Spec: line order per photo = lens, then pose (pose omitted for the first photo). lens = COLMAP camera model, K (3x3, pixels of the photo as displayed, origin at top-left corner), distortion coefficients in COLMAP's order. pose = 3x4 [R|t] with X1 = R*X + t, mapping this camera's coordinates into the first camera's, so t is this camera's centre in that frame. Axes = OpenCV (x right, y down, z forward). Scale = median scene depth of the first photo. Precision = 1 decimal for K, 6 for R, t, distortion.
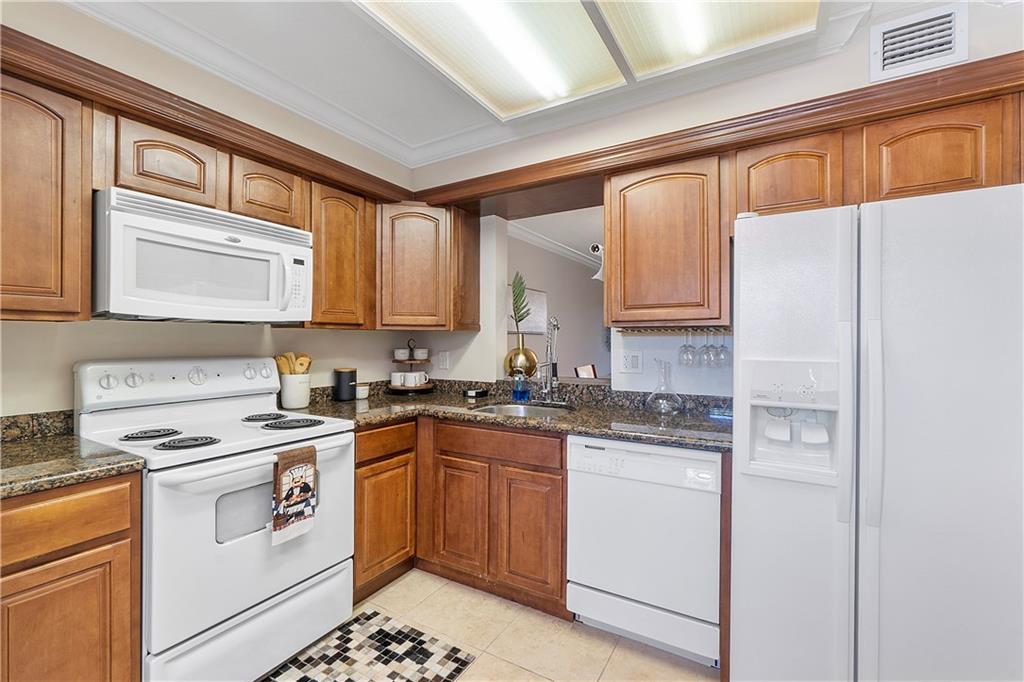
lens RADIAL K [[445.0, 0, 506.9], [0, 445.0, 340.2], [0, 0, 1]] dist [-0.002709, 0.000787]
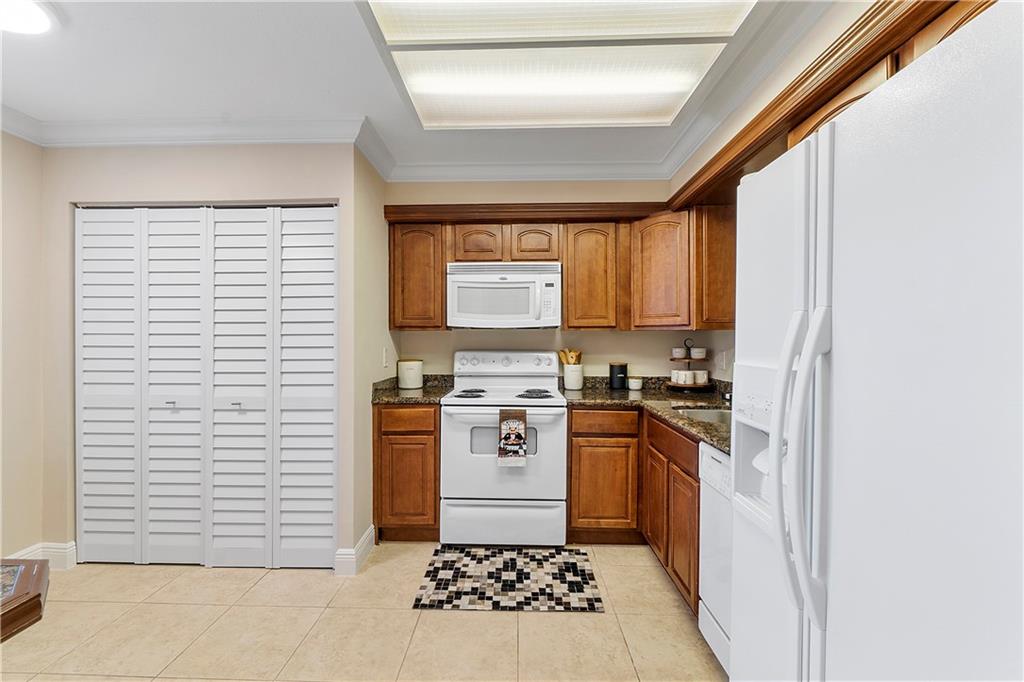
lens RADIAL K [[445.0, 0, 506.9], [0, 445.0, 340.2], [0, 0, 1]] dist [-0.002709, 0.000787]
pose [[0.489465, -0.001485, -0.872021, 0.689069], [-0.000344, 0.999998, -0.001896, 0.004674], [0.872023, 0.001228, 0.489464, 0.175675]]
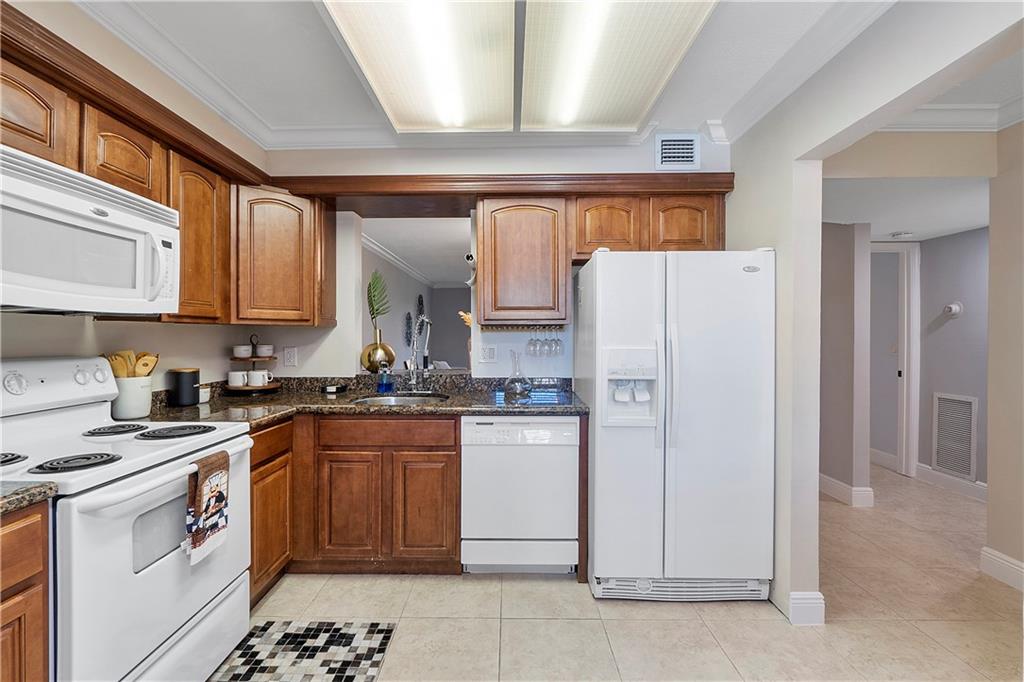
lens RADIAL K [[443.3, 0, 505.8], [0, 443.3, 339.8], [0, 0, 1]] dist [-0.004494, -0.000039]
pose [[0.863459, -0.005734, 0.504387, -0.323934], [0.000733, 0.999949, 0.010113, -0.000225], [-0.504419, -0.008362, 0.863419, -0.063942]]
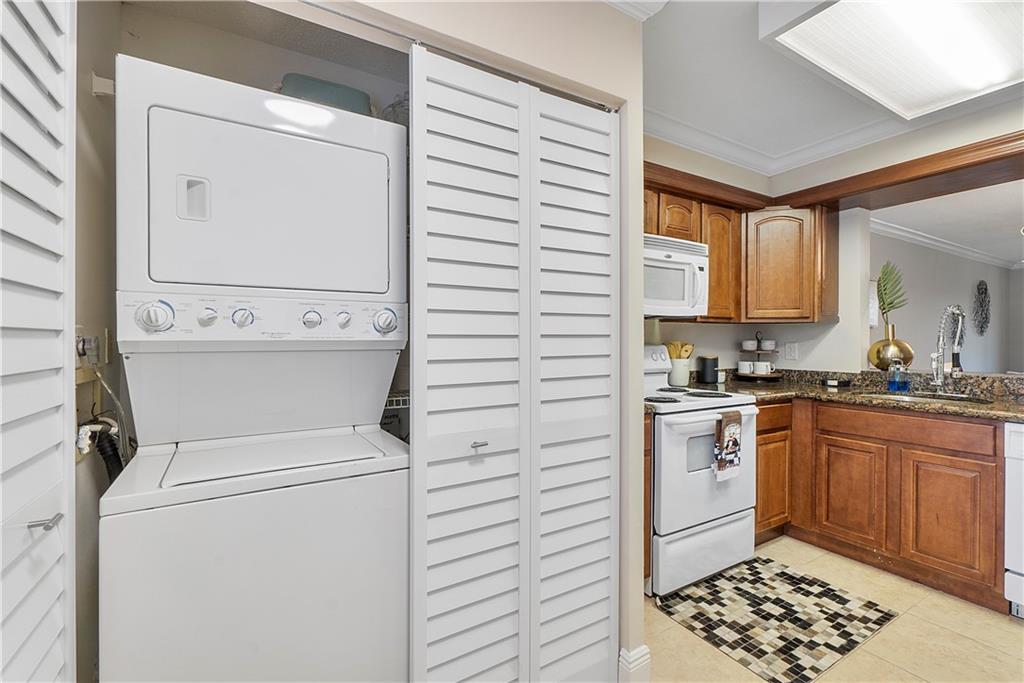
lens RADIAL K [[445.0, 0, 506.9], [0, 445.0, 340.7], [0, 0, 1]] dist [-0.002709, 0.000787]
pose [[0.877741, -0.000066, -0.479135, -0.335116], [0.000734, 0.999999, 0.001207, 0.026521], [0.479135, -0.001411, 0.877740, -0.368465]]
